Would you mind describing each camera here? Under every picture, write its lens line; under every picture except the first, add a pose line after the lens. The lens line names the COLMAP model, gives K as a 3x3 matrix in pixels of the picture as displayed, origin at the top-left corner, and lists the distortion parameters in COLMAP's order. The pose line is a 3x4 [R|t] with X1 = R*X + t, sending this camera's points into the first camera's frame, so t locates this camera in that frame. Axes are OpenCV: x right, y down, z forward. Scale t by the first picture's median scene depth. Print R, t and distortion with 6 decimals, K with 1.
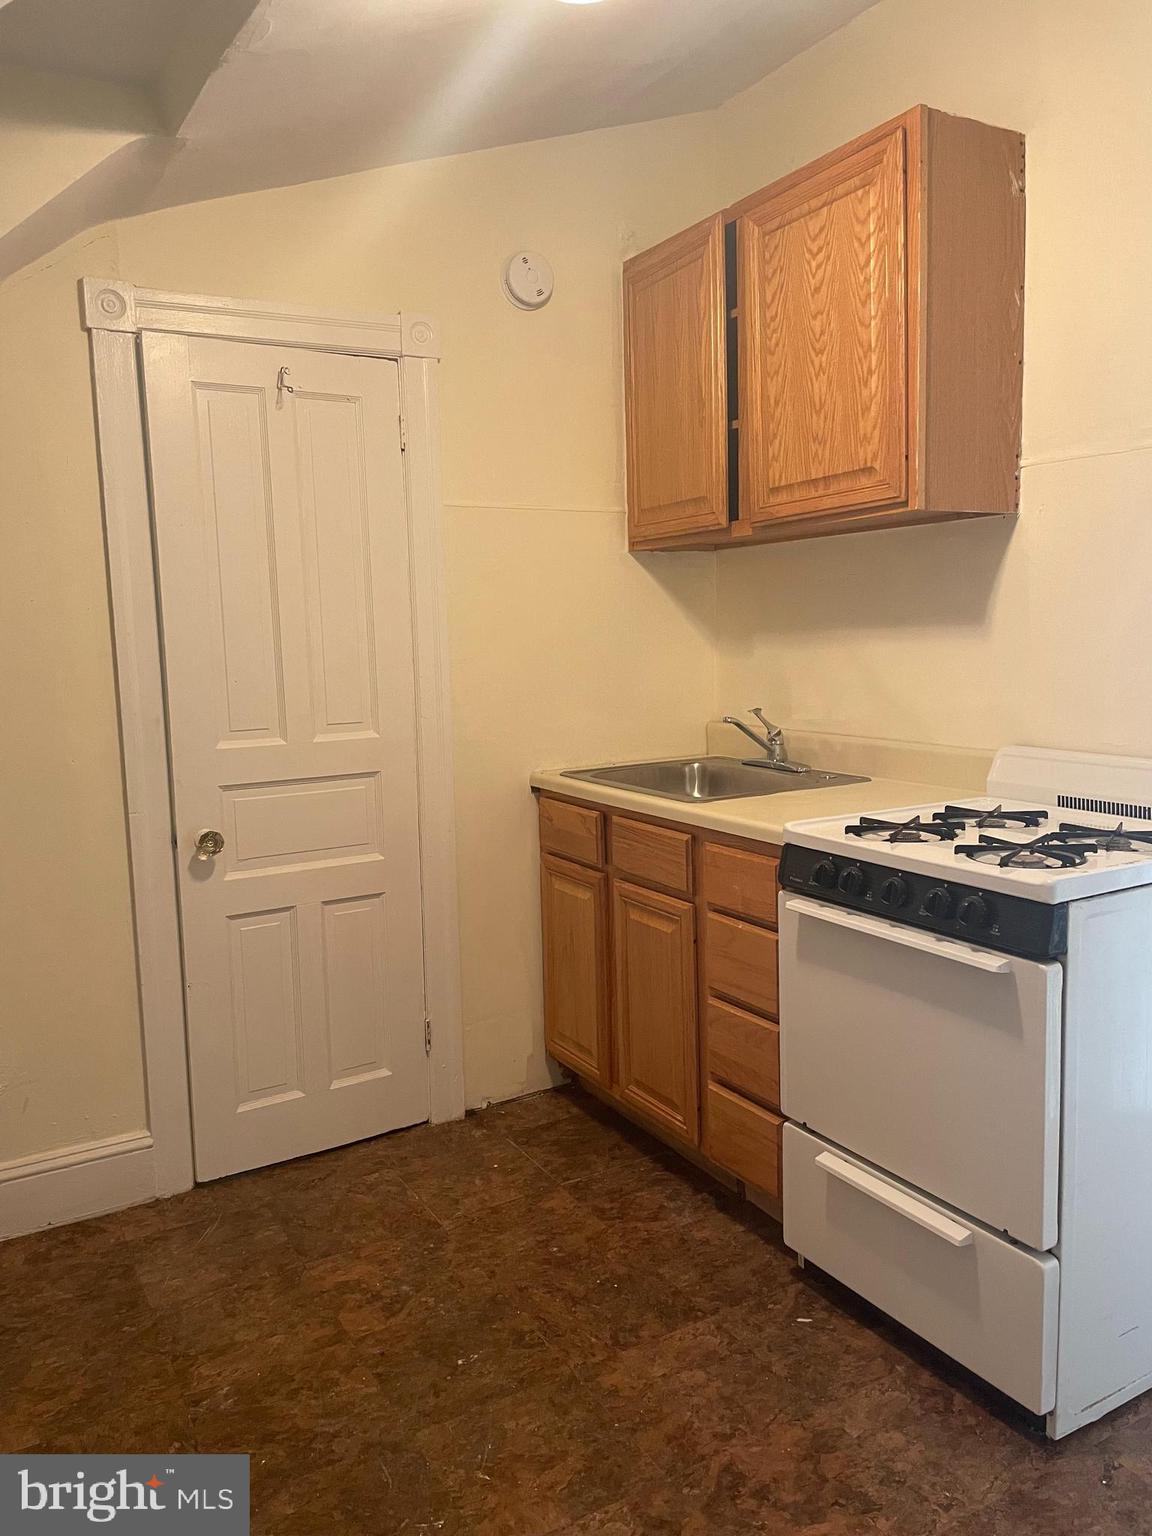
lens RADIAL K [[1170.7, 0, 597.5], [0, 1170.7, 773.4], [0, 0, 1]] dist [0.106200, -0.145139]
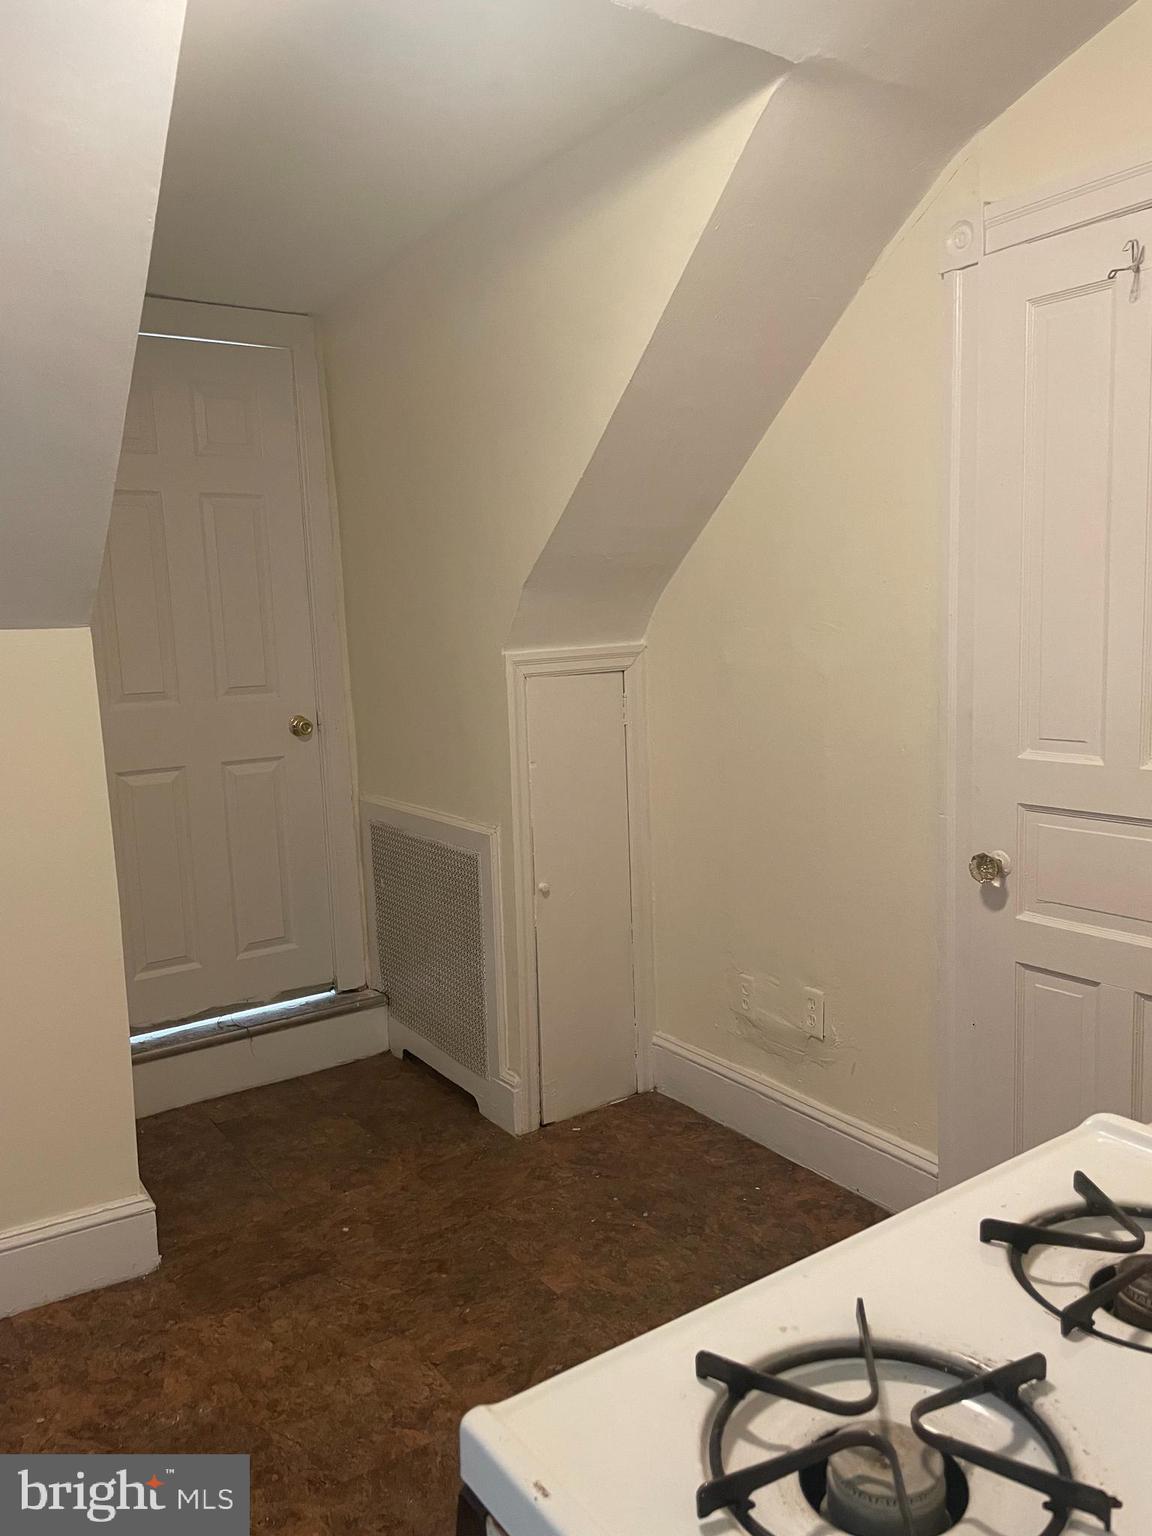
lens RADIAL K [[1170.7, 0, 597.5], [0, 1170.7, 773.4], [0, 0, 1]] dist [0.106200, -0.145139]
pose [[0.068127, 0.163614, -0.984169, 0.449926], [-0.100378, 0.982580, 0.156402, -0.105978], [0.992614, 0.088134, 0.083364, 0.633835]]
